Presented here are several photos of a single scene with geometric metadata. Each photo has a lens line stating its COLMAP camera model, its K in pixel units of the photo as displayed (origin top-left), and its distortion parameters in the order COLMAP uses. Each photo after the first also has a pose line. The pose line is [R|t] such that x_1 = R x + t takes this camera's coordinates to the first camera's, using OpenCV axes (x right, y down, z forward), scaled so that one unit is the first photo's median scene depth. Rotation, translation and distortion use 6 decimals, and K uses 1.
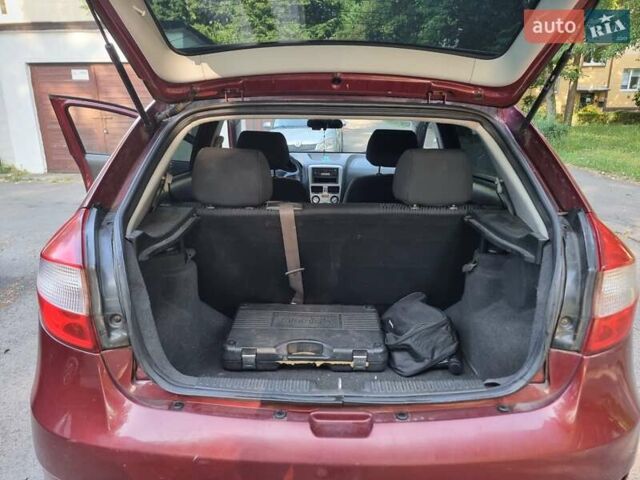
lens RADIAL K [[446.5, 0, 303.4], [0, 446.5, 233.3], [0, 0, 1]] dist [0.002234, -0.000635]
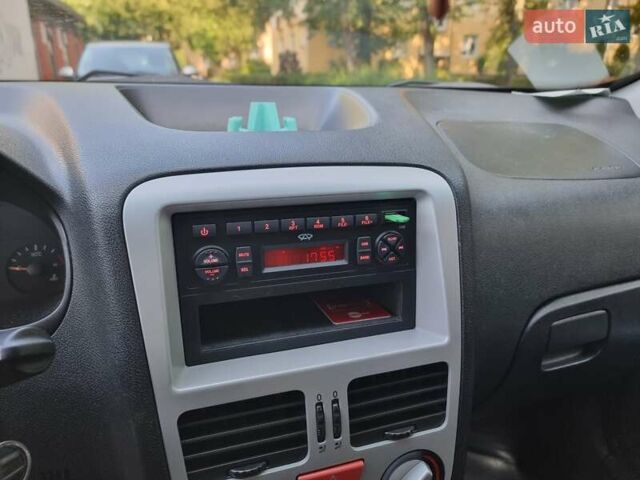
lens RADIAL K [[457.3, 0, 319.0], [0, 457.3, 248.0], [0, 0, 1]] dist [0.060504, -0.054918]
pose [[0.936799, -0.101665, 0.334772, 0.003436], [0.071492, 0.992285, 0.101284, -0.031146], [-0.342486, -0.070949, 0.936840, 0.192441]]
